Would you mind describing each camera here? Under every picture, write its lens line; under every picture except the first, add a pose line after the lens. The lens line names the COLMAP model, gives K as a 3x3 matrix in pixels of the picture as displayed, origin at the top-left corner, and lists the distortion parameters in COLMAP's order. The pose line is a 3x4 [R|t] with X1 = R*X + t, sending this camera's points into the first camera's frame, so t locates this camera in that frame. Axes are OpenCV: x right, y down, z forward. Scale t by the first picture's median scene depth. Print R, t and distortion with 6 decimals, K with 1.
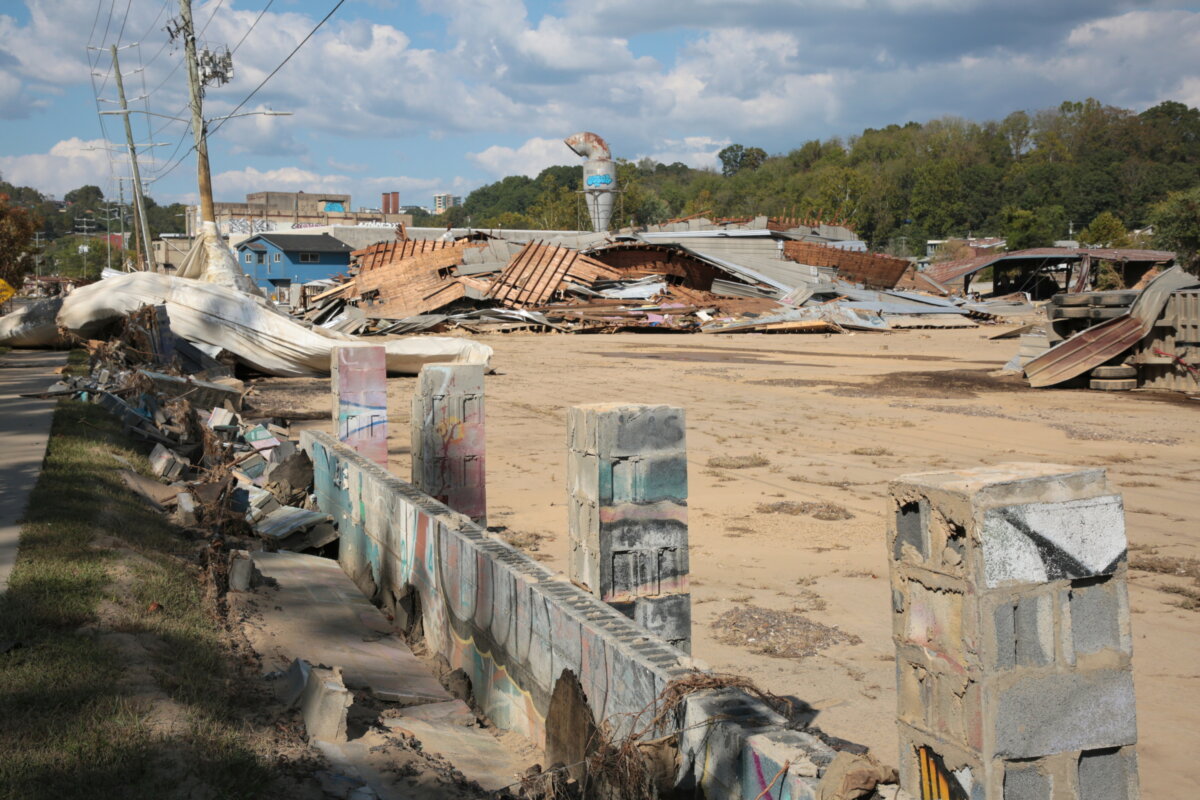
lens RADIAL K [[1626.9, 0, 609.3], [0, 1626.9, 404.1], [0, 0, 1]] dist [0.160047, 0.000000]
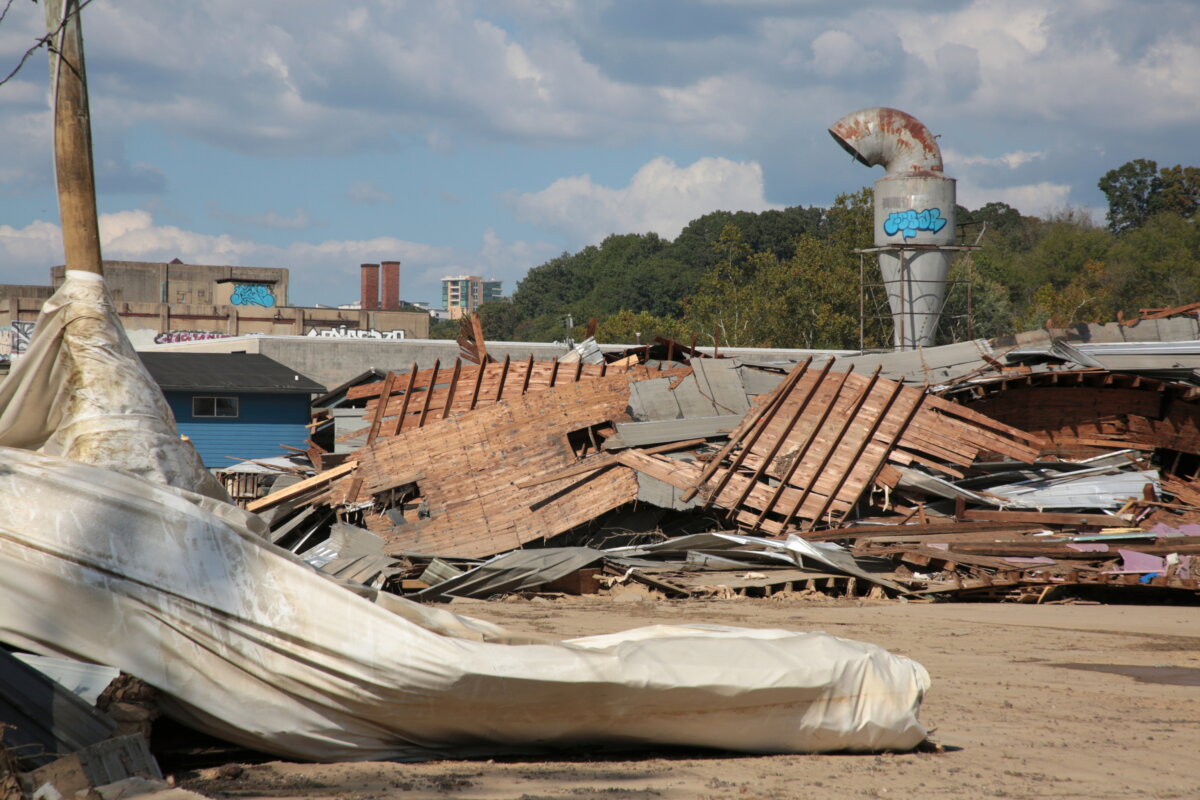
lens RADIAL K [[3579.6, 0, 596.9], [0, 3579.6, 399.2], [0, 0, 1]] dist [0.668370, 0.000000]
pose [[0.998100, 0.005052, -0.061407, -0.044693], [-0.010792, 0.995561, -0.093498, -0.009469], [0.060662, 0.093983, 0.993724, 0.136846]]
